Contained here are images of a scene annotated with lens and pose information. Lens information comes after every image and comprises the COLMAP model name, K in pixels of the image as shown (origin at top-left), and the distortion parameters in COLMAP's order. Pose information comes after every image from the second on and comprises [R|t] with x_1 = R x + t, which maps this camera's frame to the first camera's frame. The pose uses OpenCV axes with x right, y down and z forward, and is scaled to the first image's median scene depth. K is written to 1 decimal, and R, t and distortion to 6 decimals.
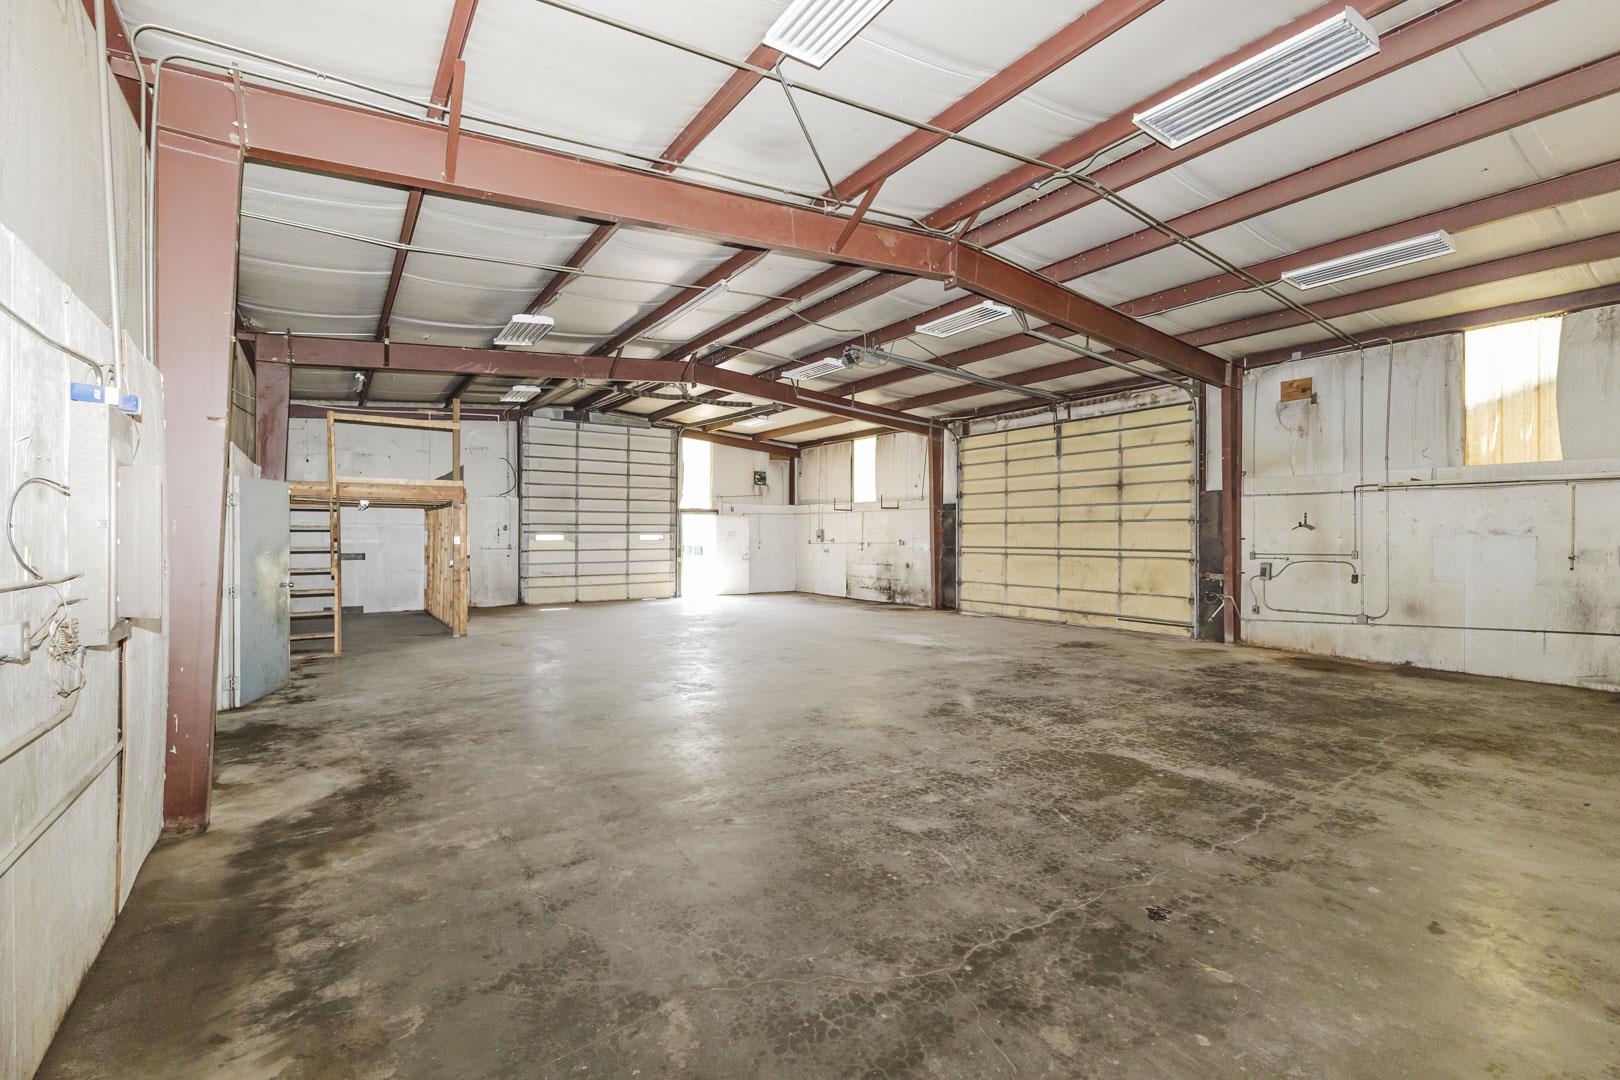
lens RADIAL K [[706.2, 0, 833.5], [0, 706.2, 532.5], [0, 0, 1]] dist [0.015507, -0.004365]
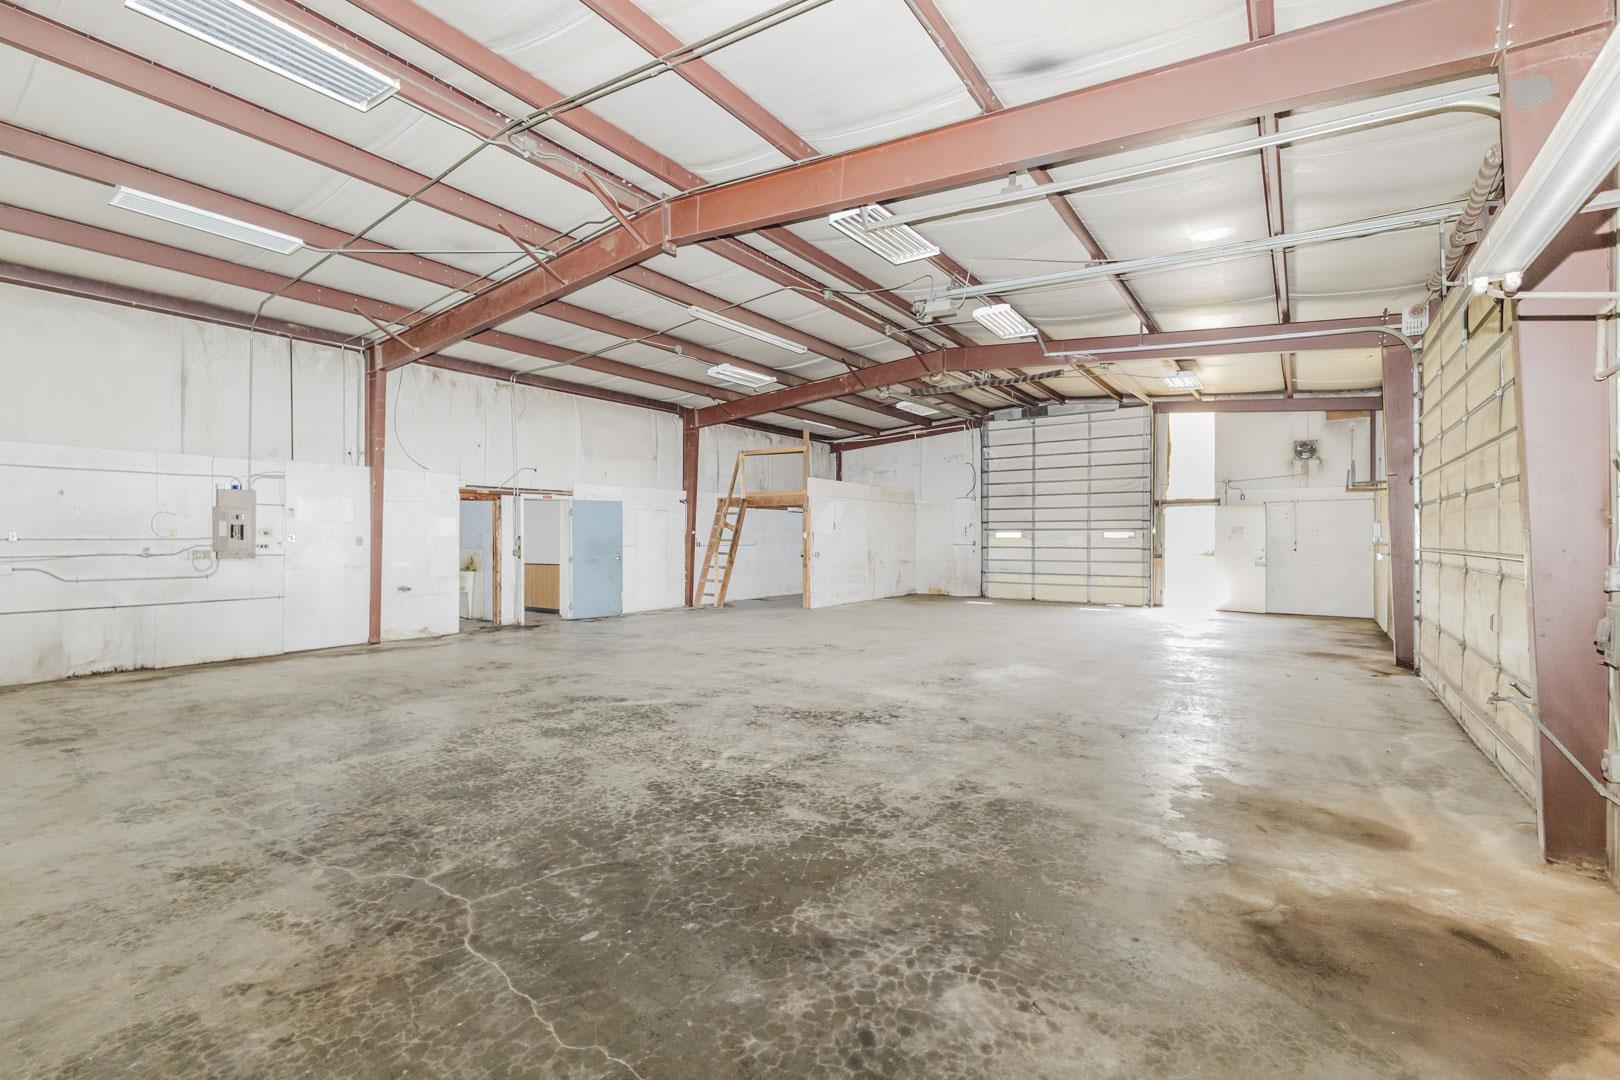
lens RADIAL K [[706.2, 0, 802.5], [0, 706.2, 531.9], [0, 0, 1]] dist [0.015507, -0.004365]
pose [[0.342924, -0.006344, -0.939342, 0.465804], [0.001919, 0.999980, -0.006053, 0.008364], [0.939361, 0.000273, 0.342929, 0.363672]]
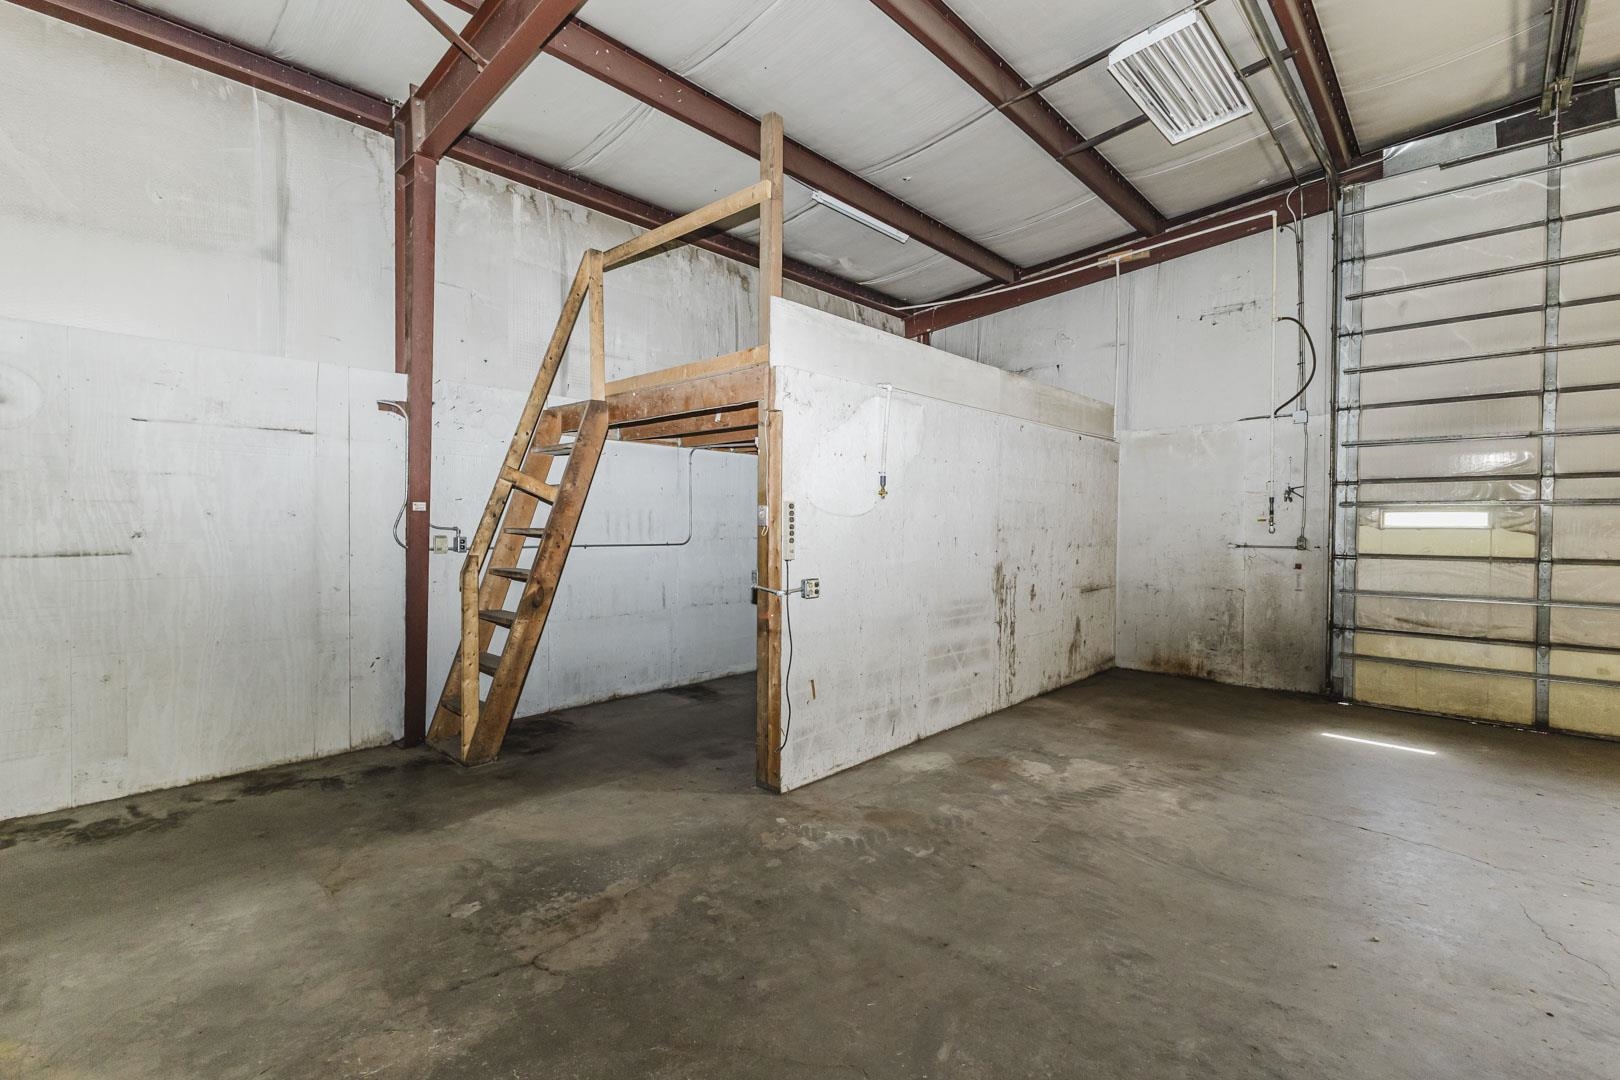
lens RADIAL K [[706.2, 0, 815.2], [0, 706.2, 538.4], [0, 0, 1]] dist [0.015507, -0.004365]
pose [[0.215569, 0.017417, -0.976333, -0.131381], [-0.002534, 0.999848, 0.017278, 0.010868], [0.976485, -0.001251, 0.215581, 0.637388]]
